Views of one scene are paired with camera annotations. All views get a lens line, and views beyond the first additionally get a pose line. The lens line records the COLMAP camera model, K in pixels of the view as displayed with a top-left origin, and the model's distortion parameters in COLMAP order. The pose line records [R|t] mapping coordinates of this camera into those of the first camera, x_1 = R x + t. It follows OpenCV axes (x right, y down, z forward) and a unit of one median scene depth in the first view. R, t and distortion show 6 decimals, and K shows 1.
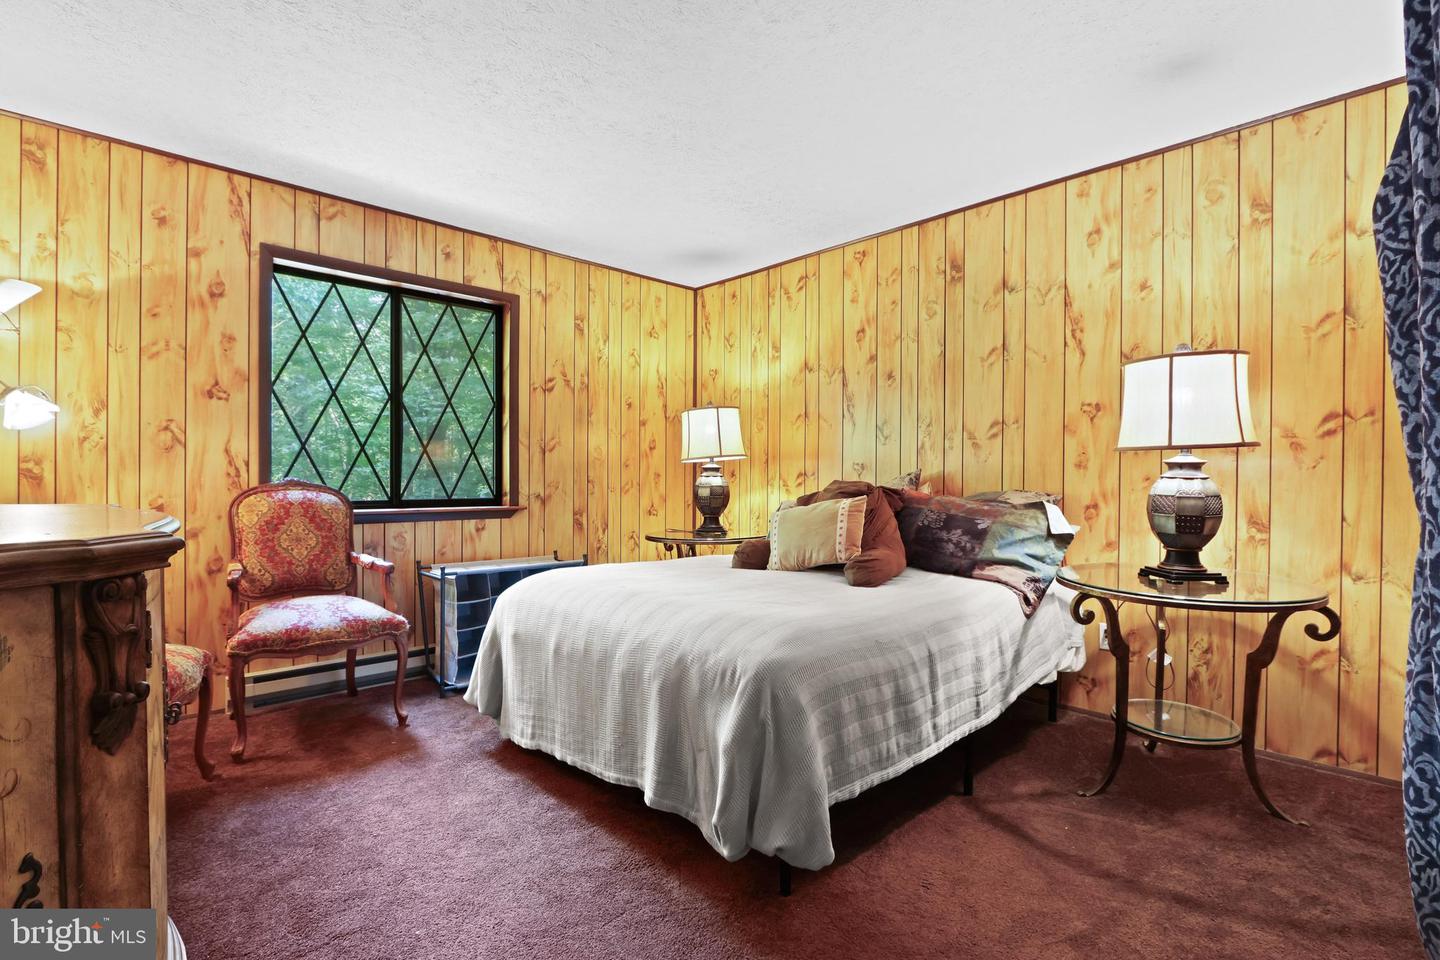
lens RADIAL K [[672.3, 0, 714.4], [0, 672.3, 484.4], [0, 0, 1]] dist [-0.022957, 0.004333]
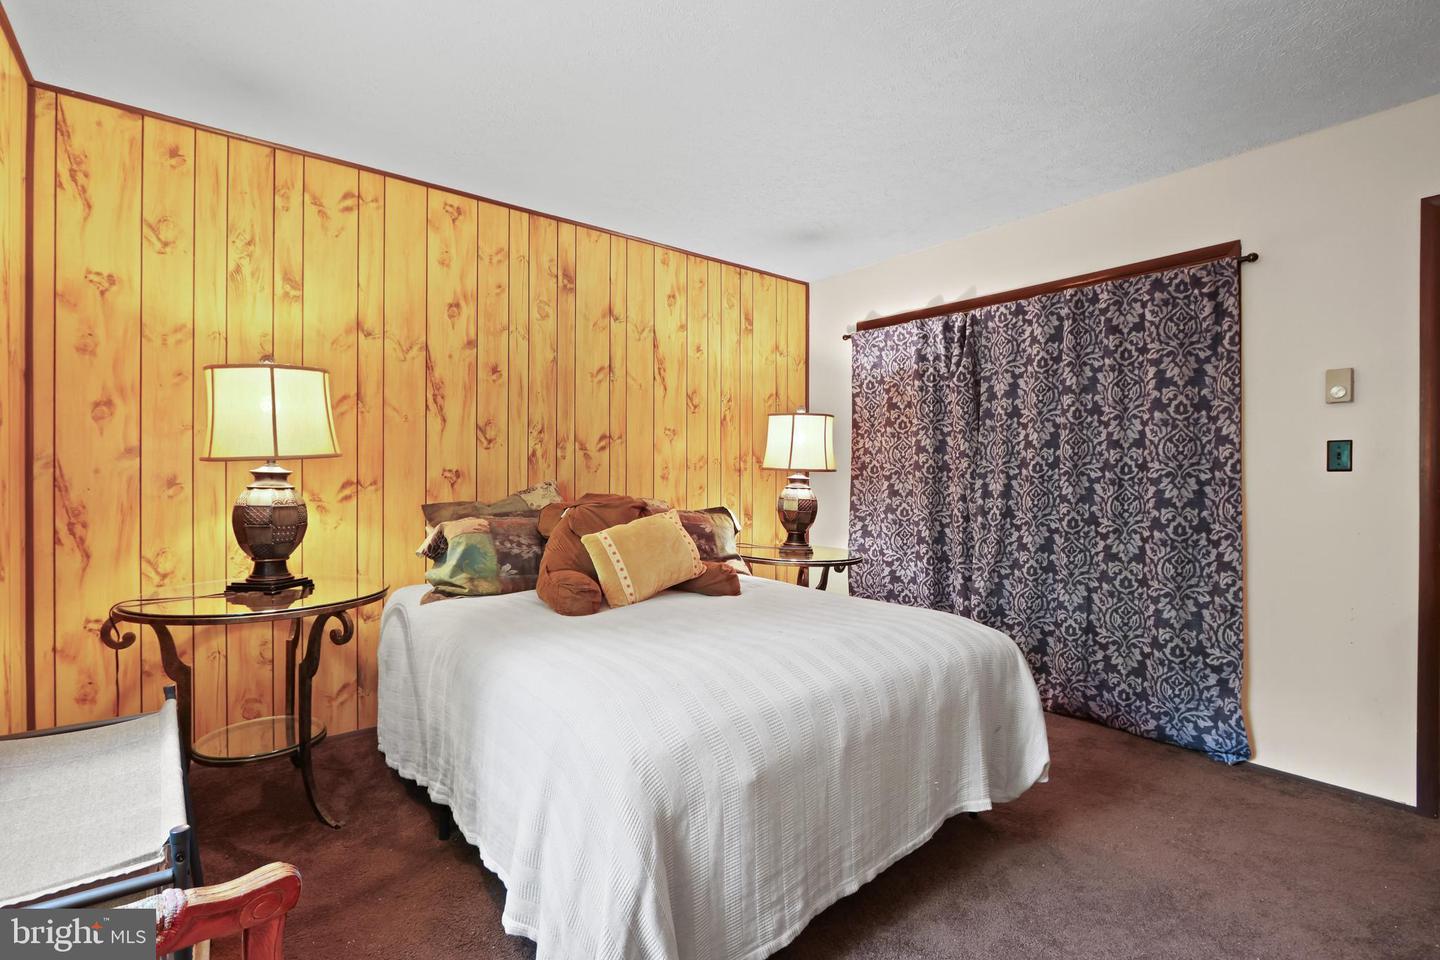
lens RADIAL K [[672.3, 0, 706.3], [0, 672.3, 477.1], [0, 0, 1]] dist [-0.022957, 0.004333]
pose [[0.095492, 0.011982, 0.995358, -0.590734], [0.012511, 0.999834, -0.013237, -0.010427], [-0.995352, 0.013717, 0.095326, 0.683222]]
